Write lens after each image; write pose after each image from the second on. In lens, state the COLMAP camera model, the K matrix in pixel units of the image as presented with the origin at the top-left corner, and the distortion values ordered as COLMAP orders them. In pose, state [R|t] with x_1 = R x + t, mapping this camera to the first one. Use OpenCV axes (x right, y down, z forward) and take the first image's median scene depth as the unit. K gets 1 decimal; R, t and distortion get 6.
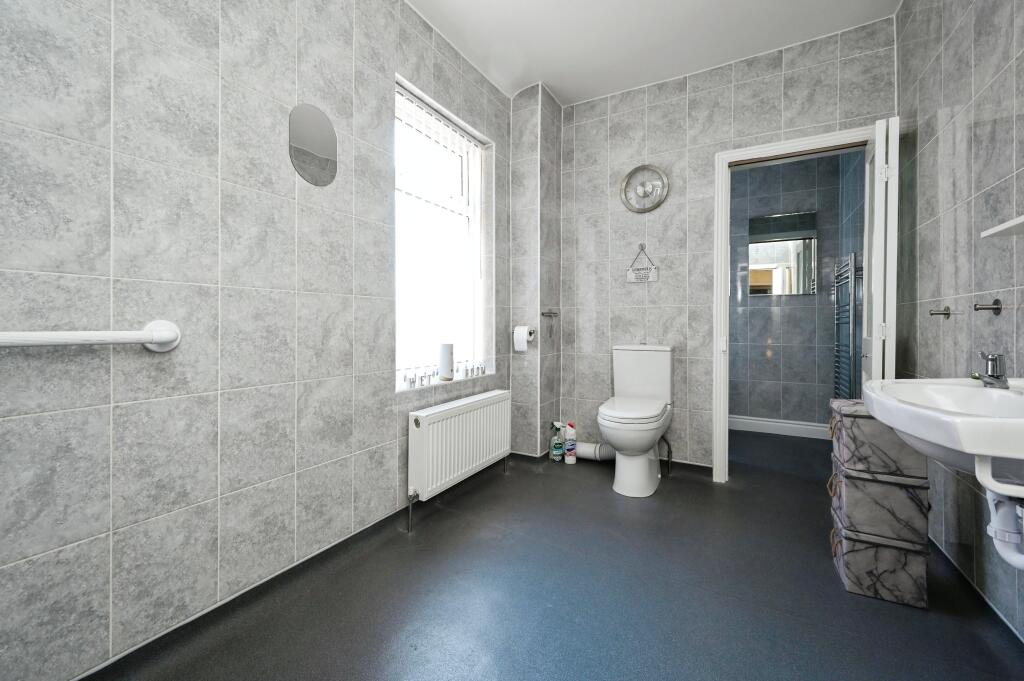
lens RADIAL K [[412.0, 0, 511.1], [0, 412.0, 318.5], [0, 0, 1]] dist [0.000199, -0.000010]
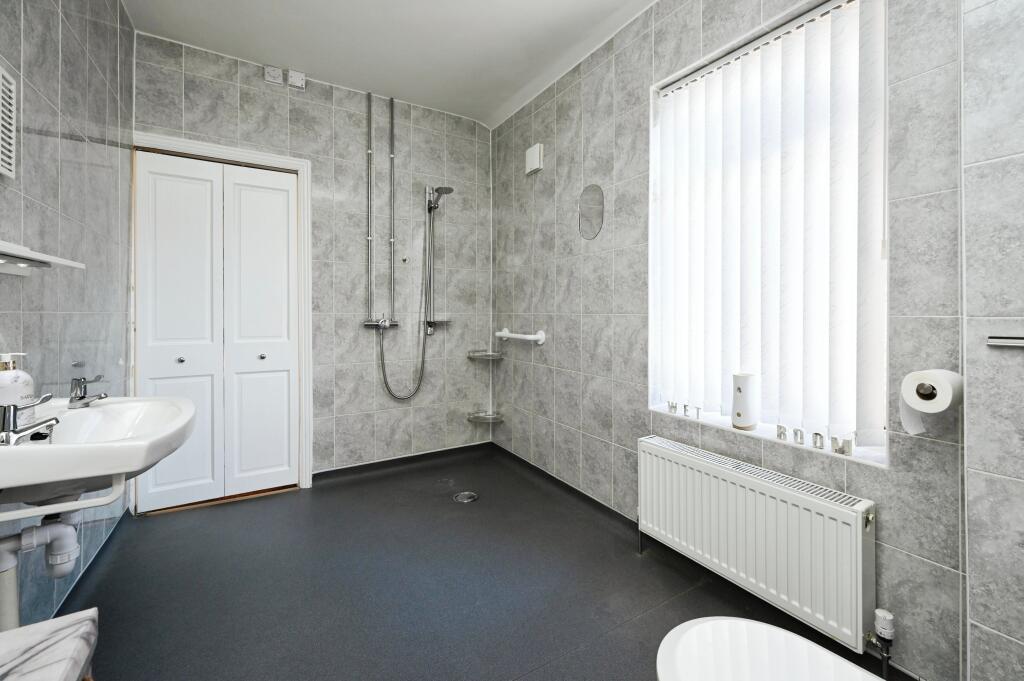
lens RADIAL K [[412.0, 0, 511.1], [0, 412.0, 318.5], [0, 0, 1]] dist [0.000199, -0.000010]
pose [[-0.481714, -0.002574, -0.876325, 0.826223], [-0.002737, 0.999995, -0.001433, -0.039906], [0.876324, 0.001708, -0.481719, 1.306710]]
